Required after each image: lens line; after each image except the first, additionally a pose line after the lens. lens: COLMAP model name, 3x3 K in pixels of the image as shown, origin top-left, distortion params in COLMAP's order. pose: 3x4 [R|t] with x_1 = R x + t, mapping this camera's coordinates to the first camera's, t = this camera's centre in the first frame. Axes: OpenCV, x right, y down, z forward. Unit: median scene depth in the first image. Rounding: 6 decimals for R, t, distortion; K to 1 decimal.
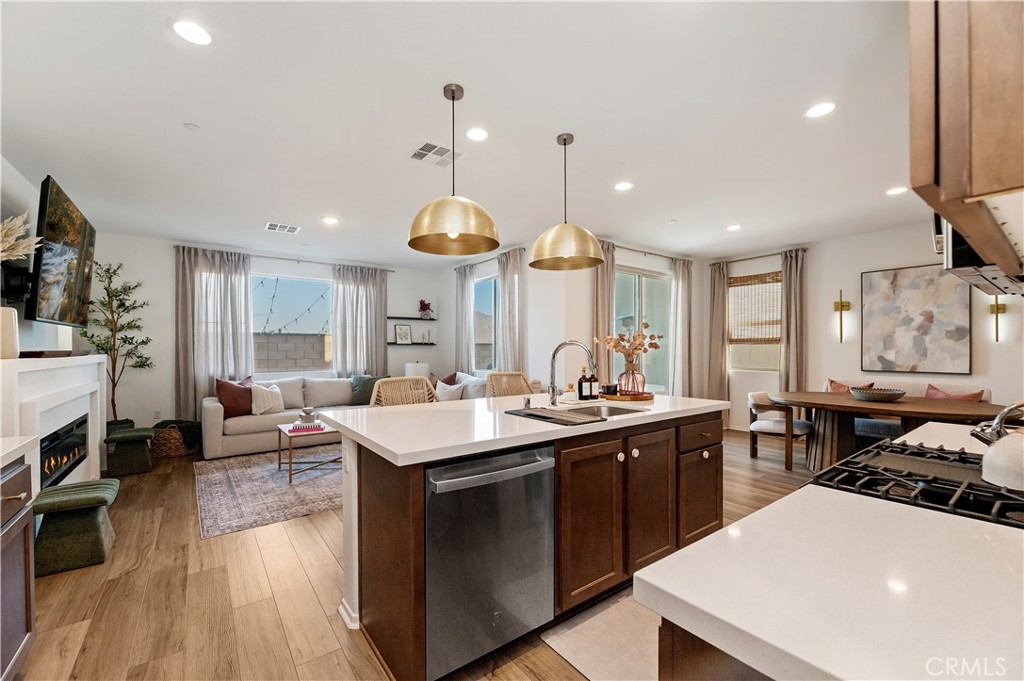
lens RADIAL K [[407.4, 0, 517.4], [0, 407.4, 356.6], [0, 0, 1]] dist [-0.001348, 0.000009]
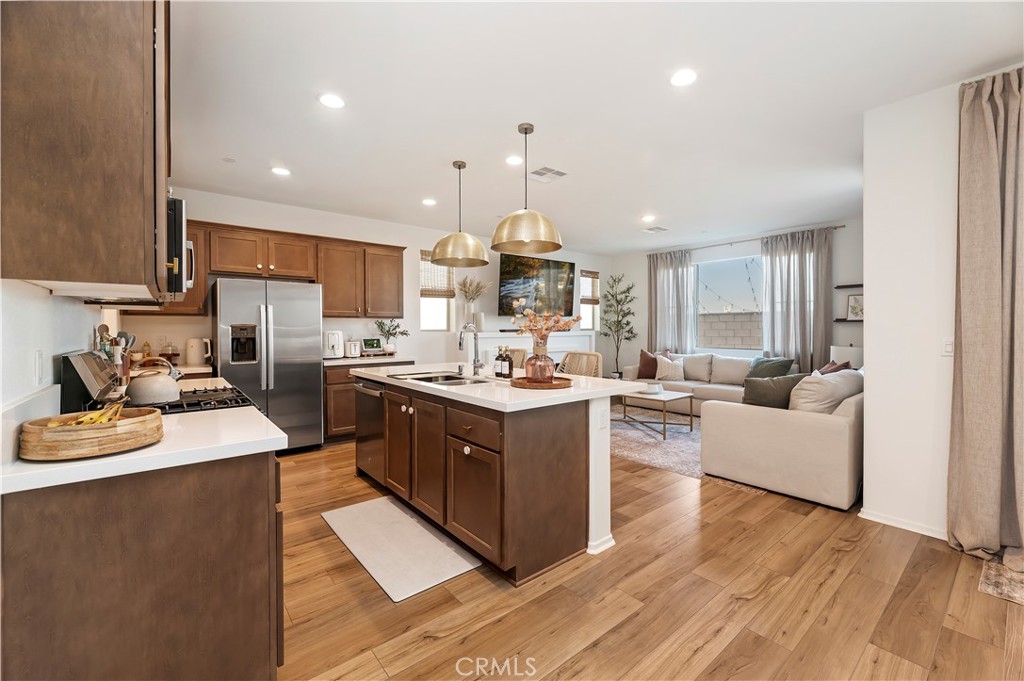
lens RADIAL K [[421.9, 0, 515.4], [0, 421.9, 334.4], [0, 0, 1]] dist [-0.000911, -0.000081]
pose [[0.037348, 0.016060, -0.999173, 0.614394], [-0.016268, 0.999748, 0.015461, -0.011439], [0.999170, 0.015677, 0.037600, 0.480569]]
